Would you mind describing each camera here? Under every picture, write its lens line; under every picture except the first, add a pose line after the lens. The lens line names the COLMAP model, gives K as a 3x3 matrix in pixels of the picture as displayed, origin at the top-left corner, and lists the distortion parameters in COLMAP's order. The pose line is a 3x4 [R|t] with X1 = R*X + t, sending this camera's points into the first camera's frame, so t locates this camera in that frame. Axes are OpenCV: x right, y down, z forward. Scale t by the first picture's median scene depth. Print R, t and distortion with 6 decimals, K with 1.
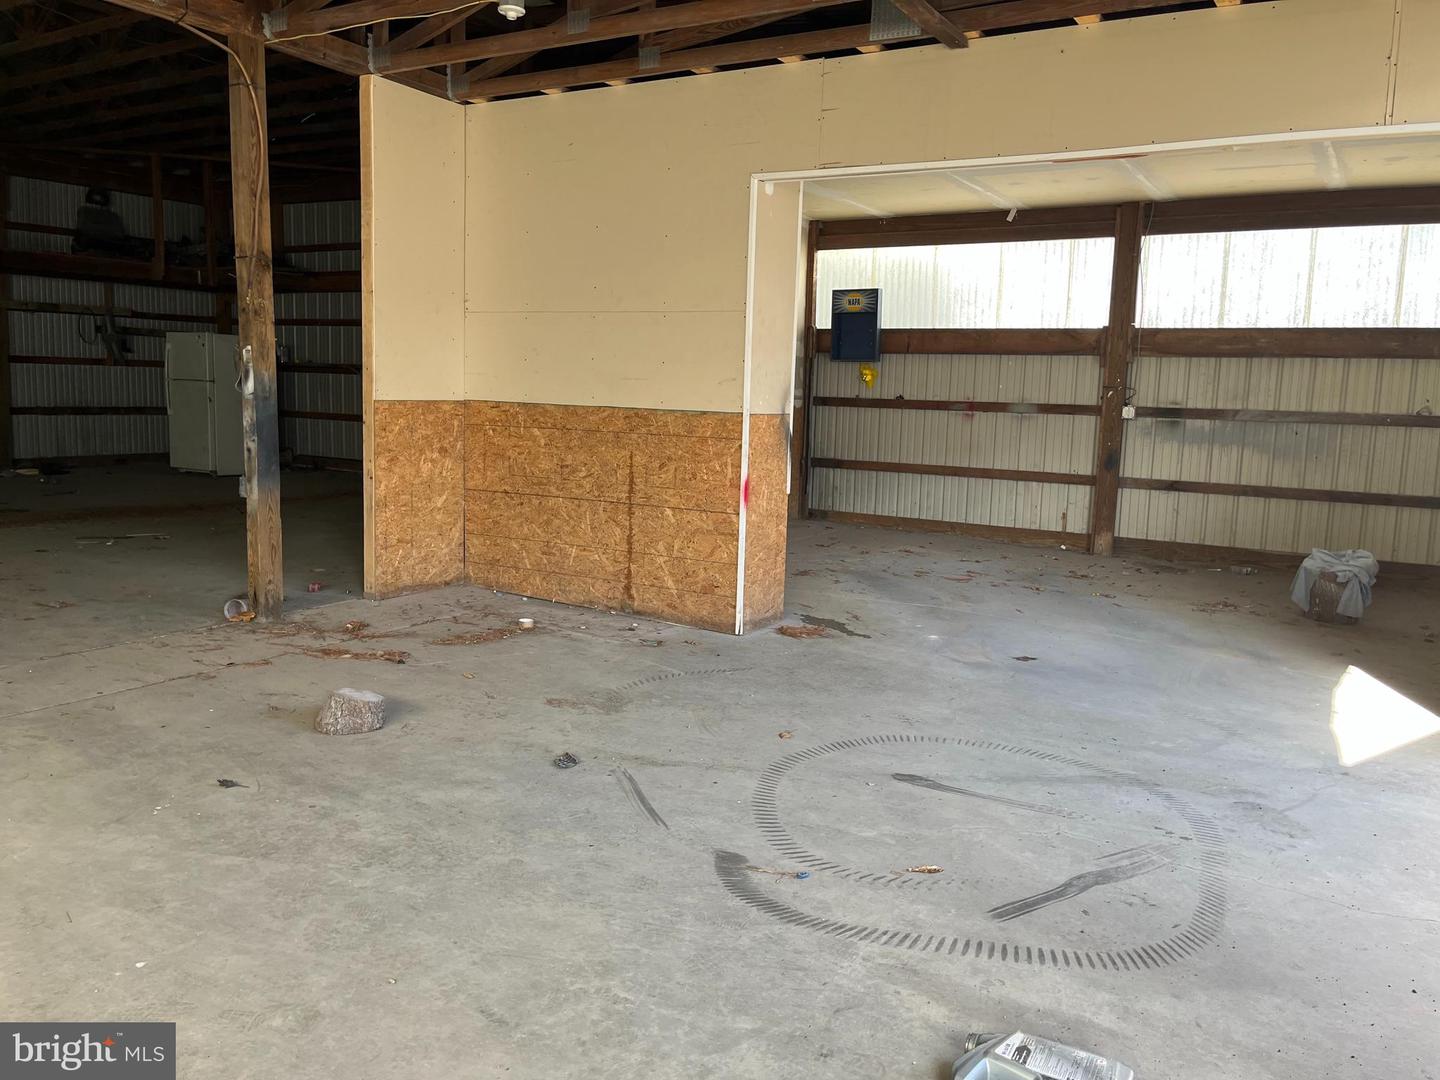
lens RADIAL K [[1090.6, 0, 734.5], [0, 1090.6, 528.9], [0, 0, 1]] dist [0.061518, -0.075654]
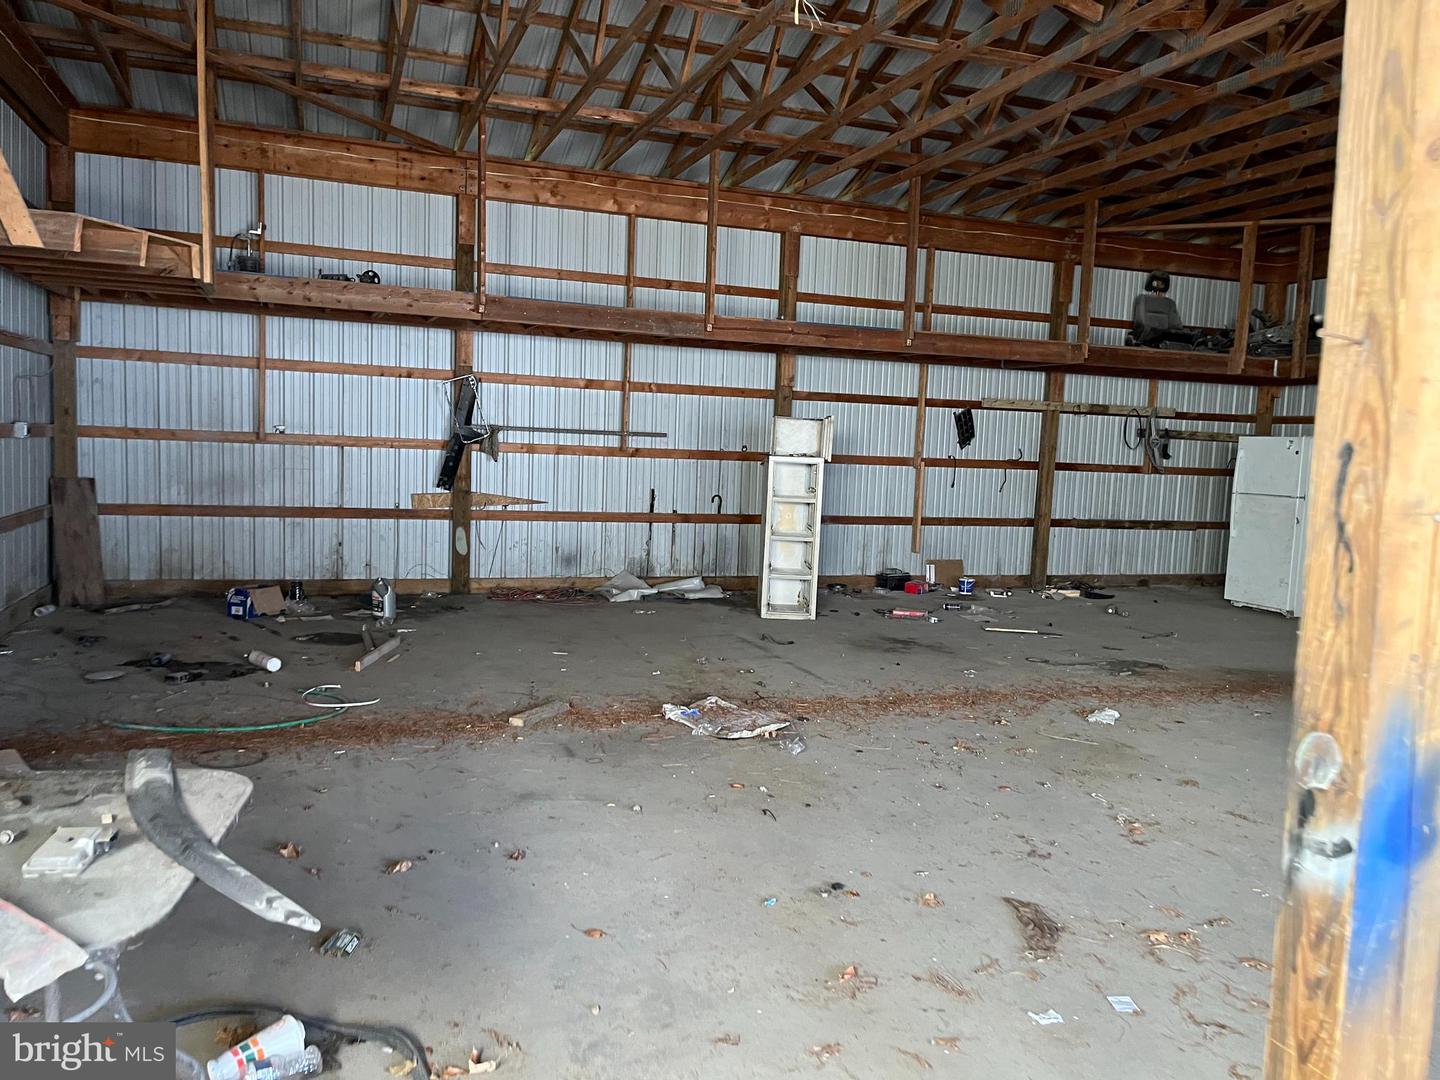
lens RADIAL K [[1090.6, 0, 730.7], [0, 1090.6, 538.7], [0, 0, 1]] dist [0.061518, -0.075654]
pose [[0.774170, 0.056891, -0.630415, -0.635857], [-0.100211, 0.994408, -0.033323, -0.082920], [0.624994, 0.088972, 0.775542, 0.297312]]
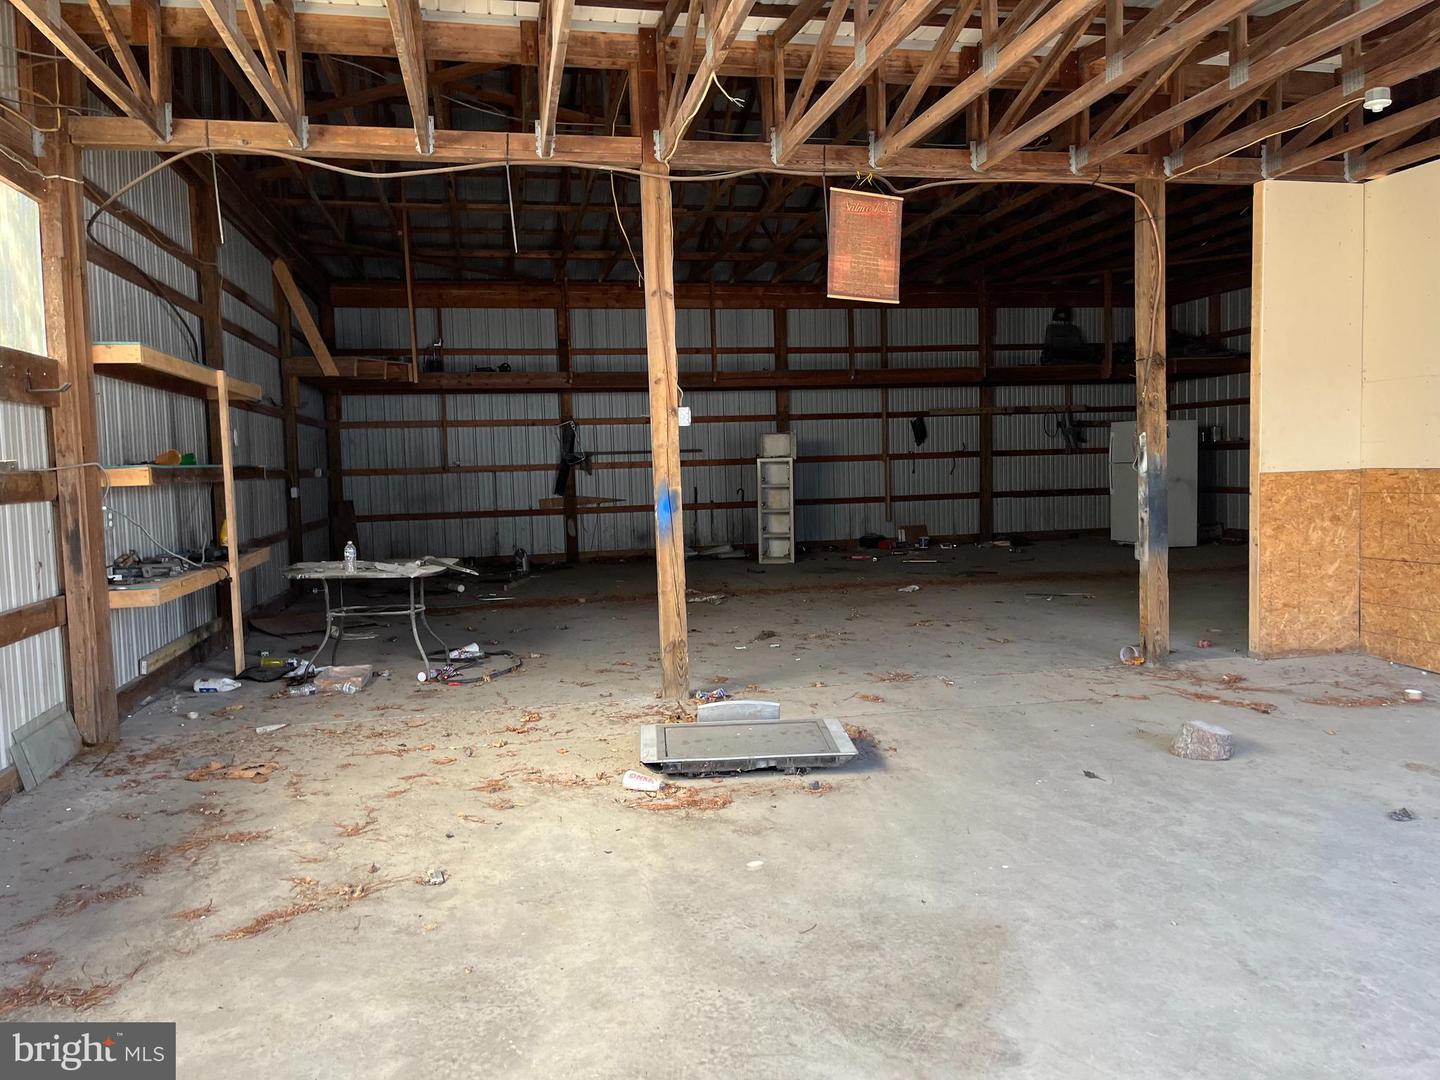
lens RADIAL K [[1090.6, 0, 727.4], [0, 1090.6, 525.3], [0, 0, 1]] dist [0.061518, -0.075654]
pose [[0.675407, -0.007446, -0.737408, 0.122360], [-0.047795, 0.997405, -0.053848, 0.018565], [0.735895, 0.071614, 0.673298, -0.117849]]
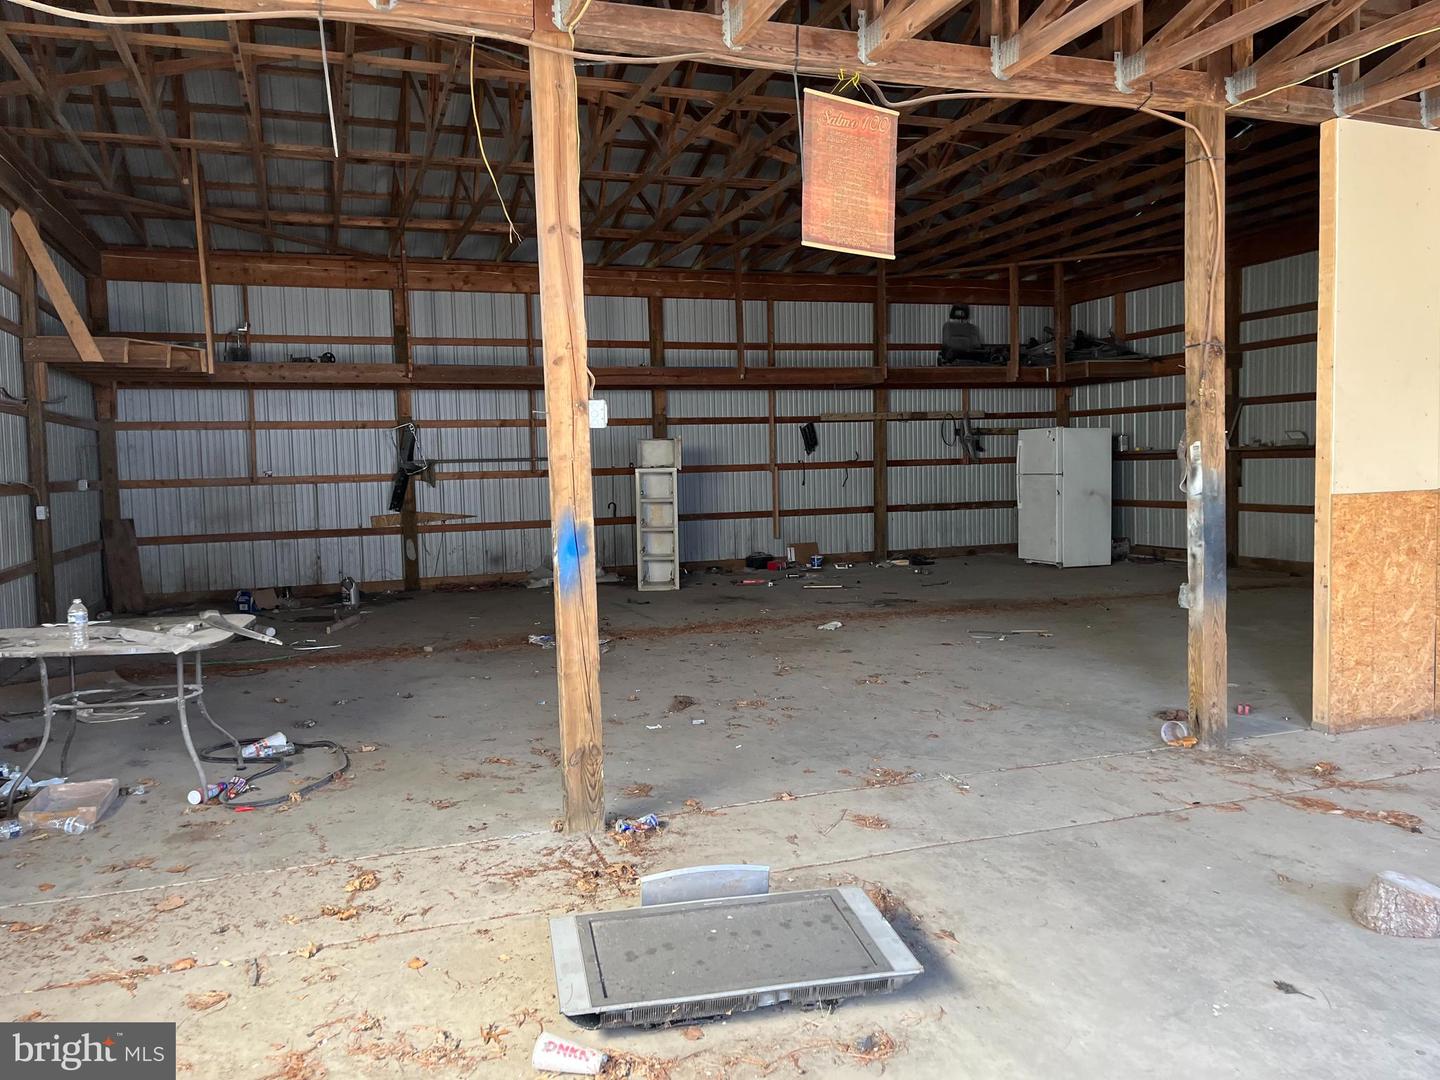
lens RADIAL K [[1090.6, 0, 715.2], [0, 1090.6, 524.8], [0, 0, 1]] dist [0.061518, -0.075654]
pose [[0.768156, -0.015301, -0.640080, -0.157479], [-0.034653, 0.997256, -0.065426, -0.023418], [0.639325, 0.072438, 0.765517, 0.055909]]
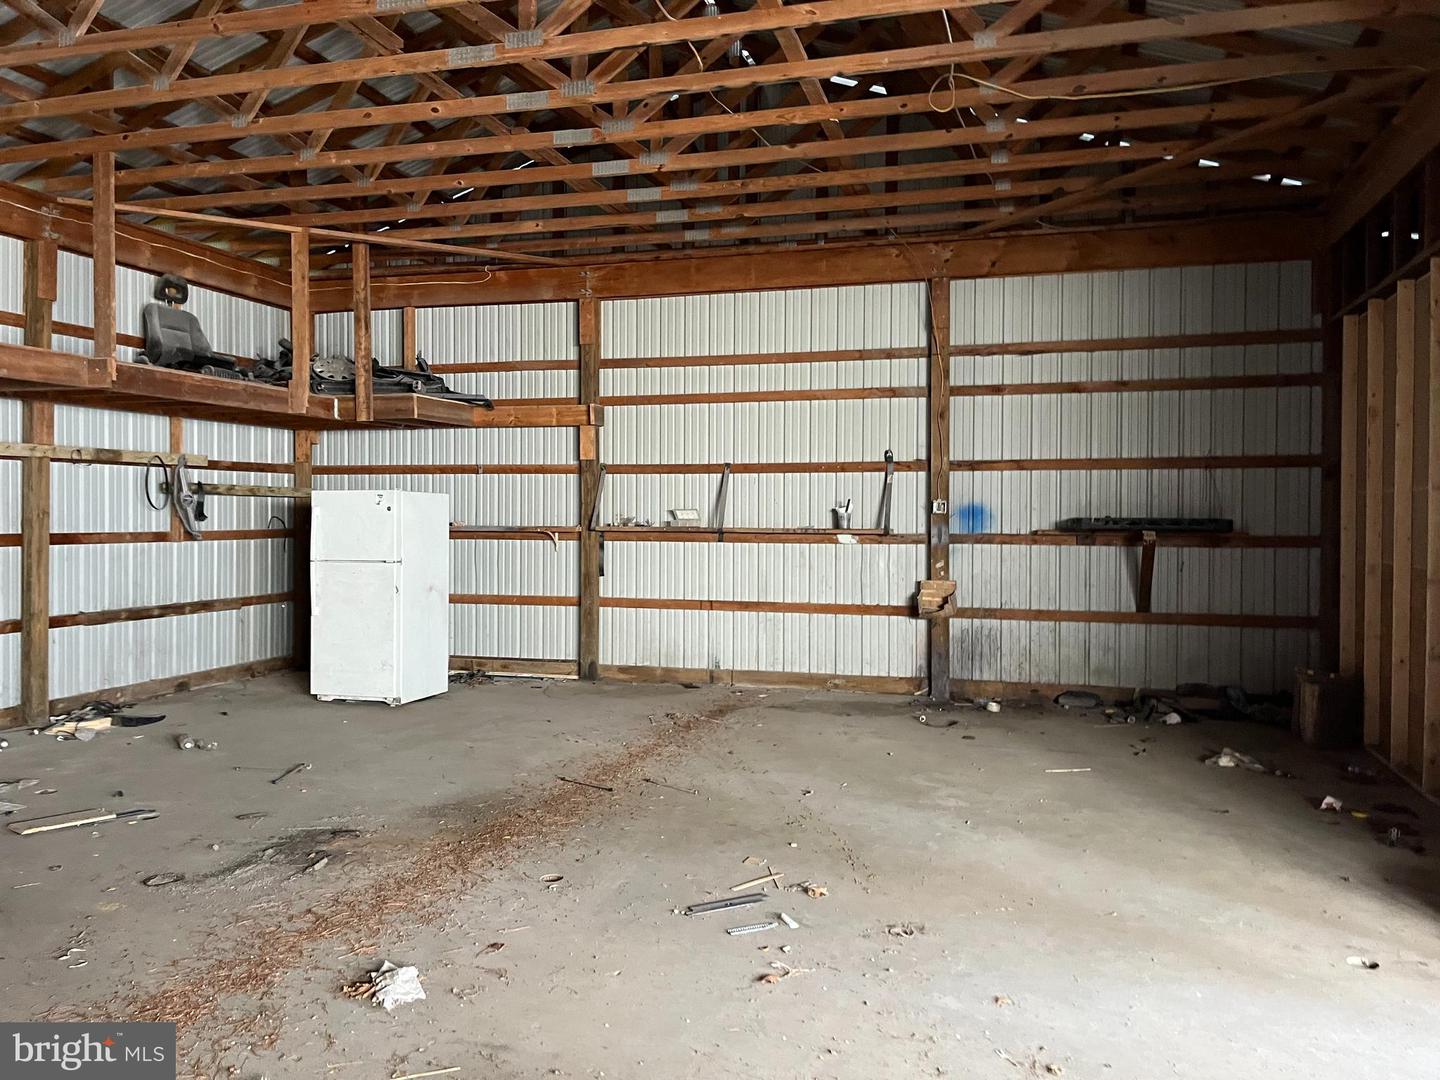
lens RADIAL K [[1090.6, 0, 741.5], [0, 1090.6, 524.7], [0, 0, 1]] dist [0.061518, -0.075654]
pose [[0.966371, -0.031660, 0.255196, -0.962326], [0.061570, 0.992014, -0.110079, -0.154224], [-0.249673, 0.122090, 0.960603, 0.675246]]
